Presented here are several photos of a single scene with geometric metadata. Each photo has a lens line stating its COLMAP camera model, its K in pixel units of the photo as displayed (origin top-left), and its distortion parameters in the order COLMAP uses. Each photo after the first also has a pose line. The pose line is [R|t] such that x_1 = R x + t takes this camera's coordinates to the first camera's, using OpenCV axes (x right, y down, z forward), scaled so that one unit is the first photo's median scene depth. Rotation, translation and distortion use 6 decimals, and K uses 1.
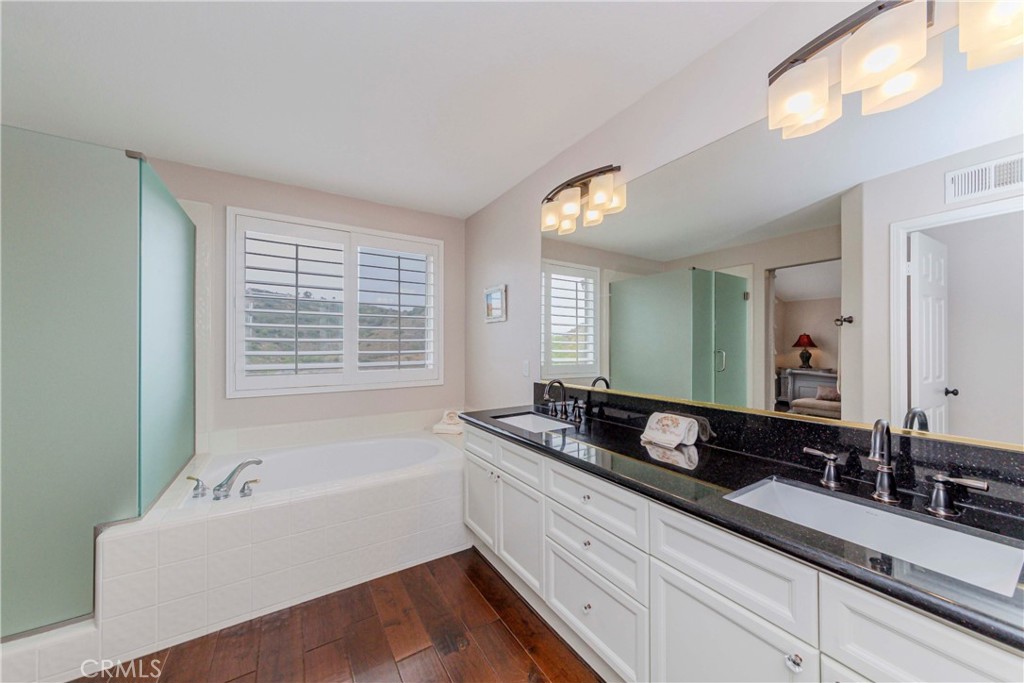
lens RADIAL K [[361.4, 0, 505.5], [0, 361.4, 332.8], [0, 0, 1]] dist [-0.010527, 0.000064]
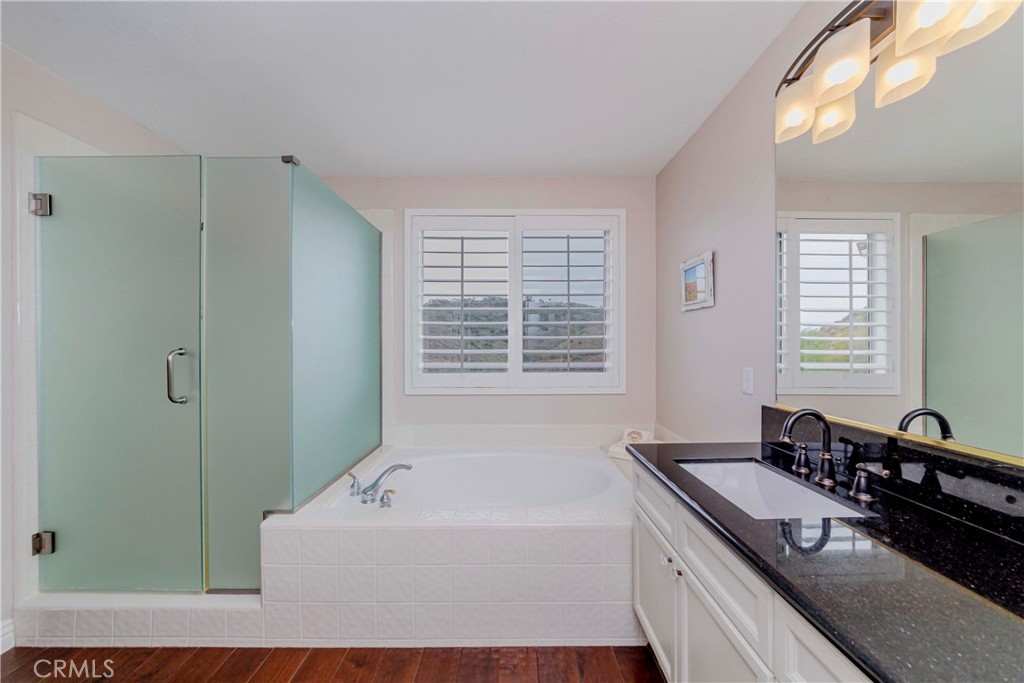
lens RADIAL K [[364.0, 0, 516.2], [0, 364.0, 341.8], [0, 0, 1]] dist [-0.016099, 0.004784]
pose [[0.856291, -0.003448, -0.516483, 0.037716], [0.019365, 0.999489, 0.025435, 0.008837], [0.516131, -0.031782, 0.855920, 0.264268]]
